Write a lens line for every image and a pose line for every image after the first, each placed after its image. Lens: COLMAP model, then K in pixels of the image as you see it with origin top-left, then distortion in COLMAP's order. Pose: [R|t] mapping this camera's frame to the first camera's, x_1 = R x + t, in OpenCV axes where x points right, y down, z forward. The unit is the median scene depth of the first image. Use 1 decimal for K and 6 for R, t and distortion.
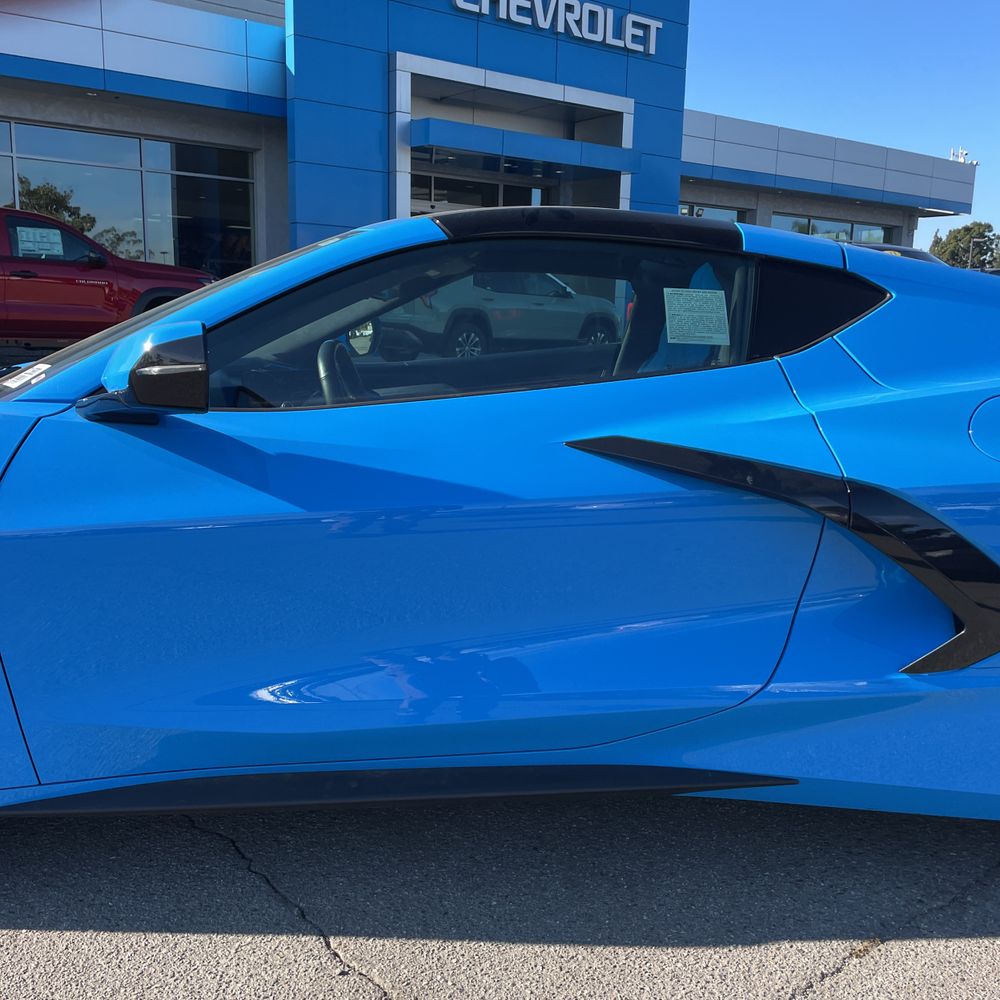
lens RADIAL K [[1010.1, 0, 489.7], [0, 1010.1, 498.1], [0, 0, 1]] dist [0.029116, 0.000000]
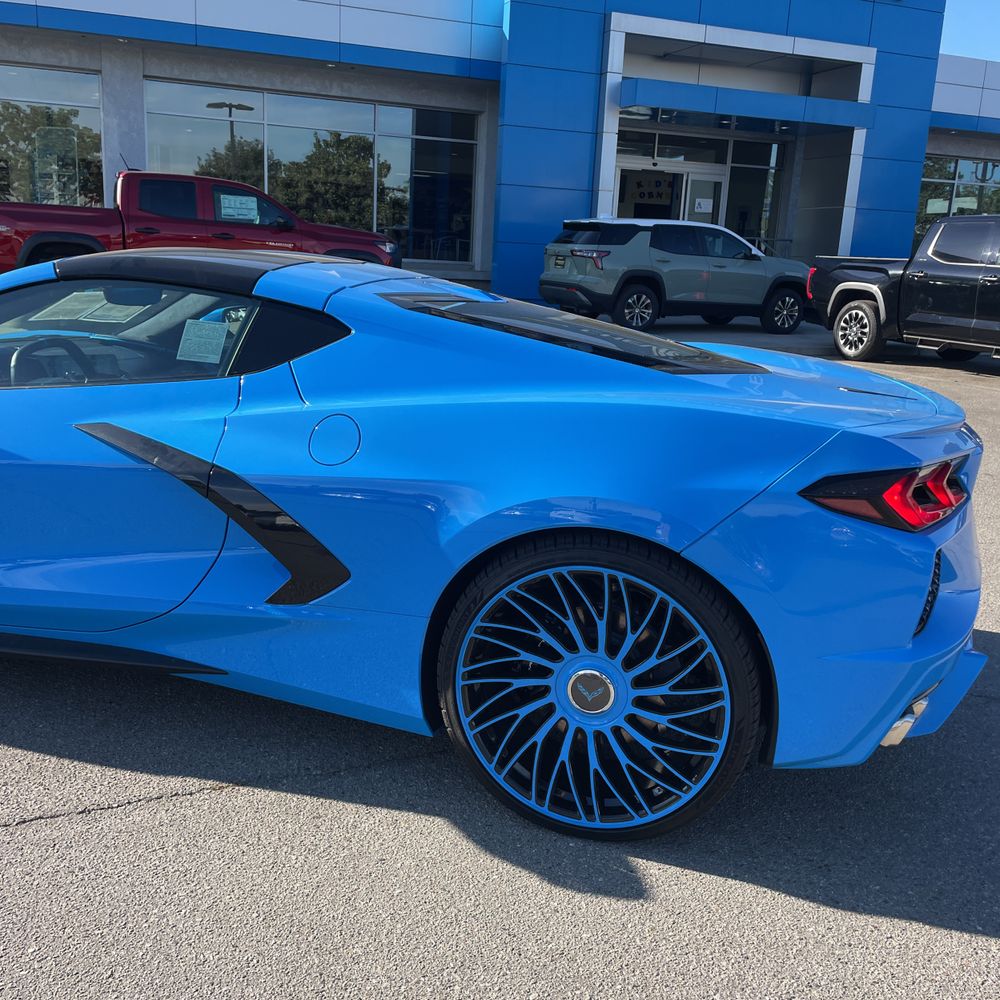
lens RADIAL K [[1010.1, 0, 492.4], [0, 1010.1, 502.5], [0, 0, 1]] dist [0.029116, 0.000000]
pose [[0.959312, 0.089236, -0.267874, 0.107576], [-0.074776, 0.995162, 0.063726, -0.008407], [0.272265, -0.041103, 0.961344, -0.027164]]
